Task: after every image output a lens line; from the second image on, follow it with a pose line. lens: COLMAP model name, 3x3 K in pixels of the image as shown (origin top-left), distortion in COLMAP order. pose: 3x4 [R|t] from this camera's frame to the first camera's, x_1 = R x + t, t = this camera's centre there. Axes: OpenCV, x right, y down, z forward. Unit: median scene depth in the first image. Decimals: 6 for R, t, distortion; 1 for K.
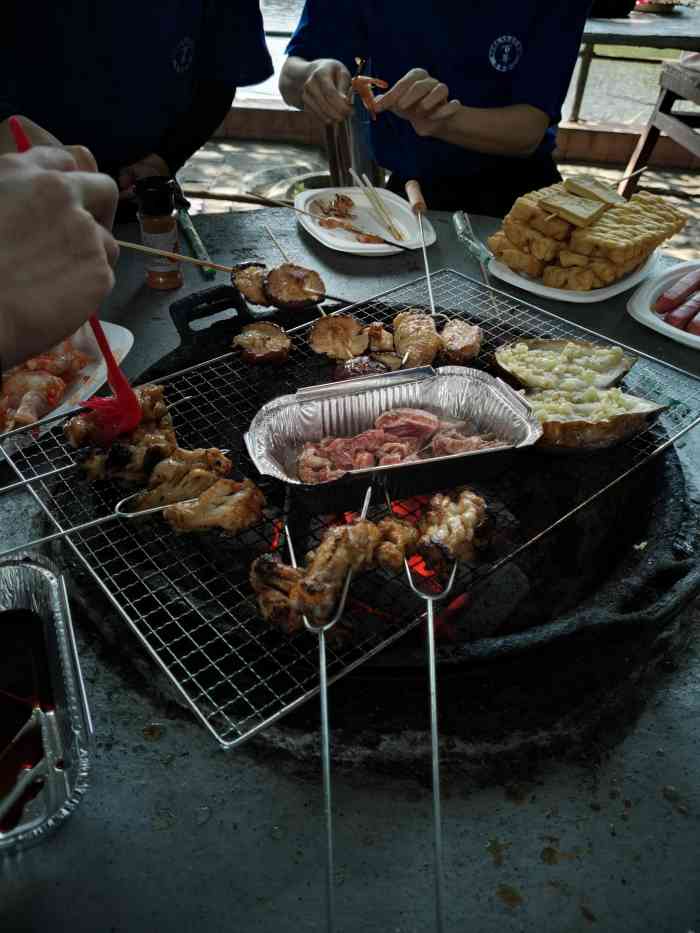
lens RADIAL K [[709.3, 0, 345.3], [0, 709.3, 465.9], [0, 0, 1]] dist [-0.246300, 0.138078]
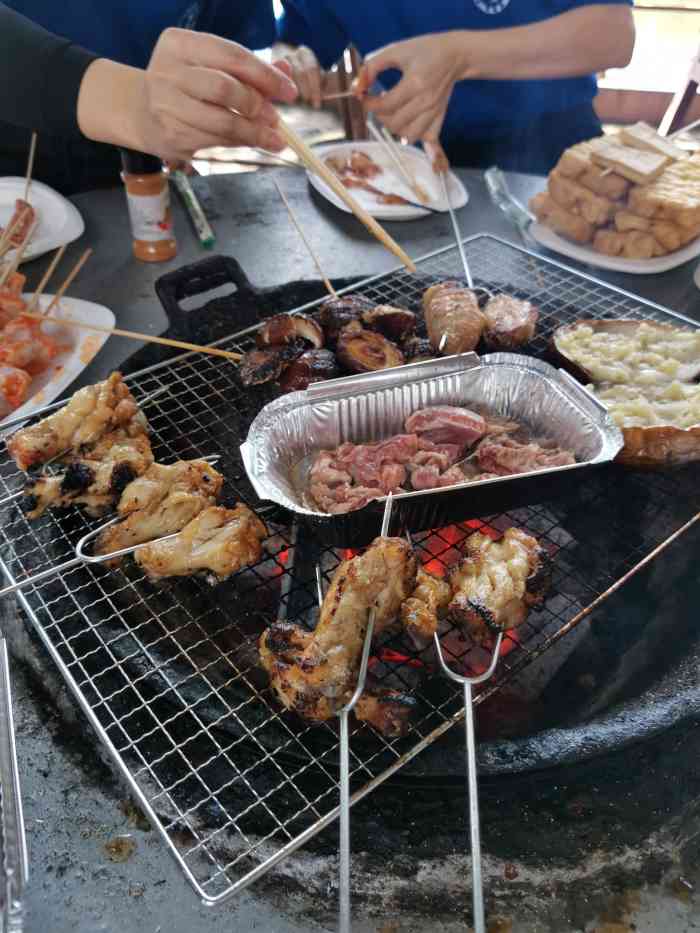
lens RADIAL K [[709.3, 0, 345.3], [0, 709.3, 465.9], [0, 0, 1]] dist [-0.246300, 0.138078]
pose [[0.999727, -0.003436, -0.023102, -0.007615], [0.004412, 0.999094, 0.042322, -0.050060], [0.022936, -0.042412, 0.998837, 0.203471]]
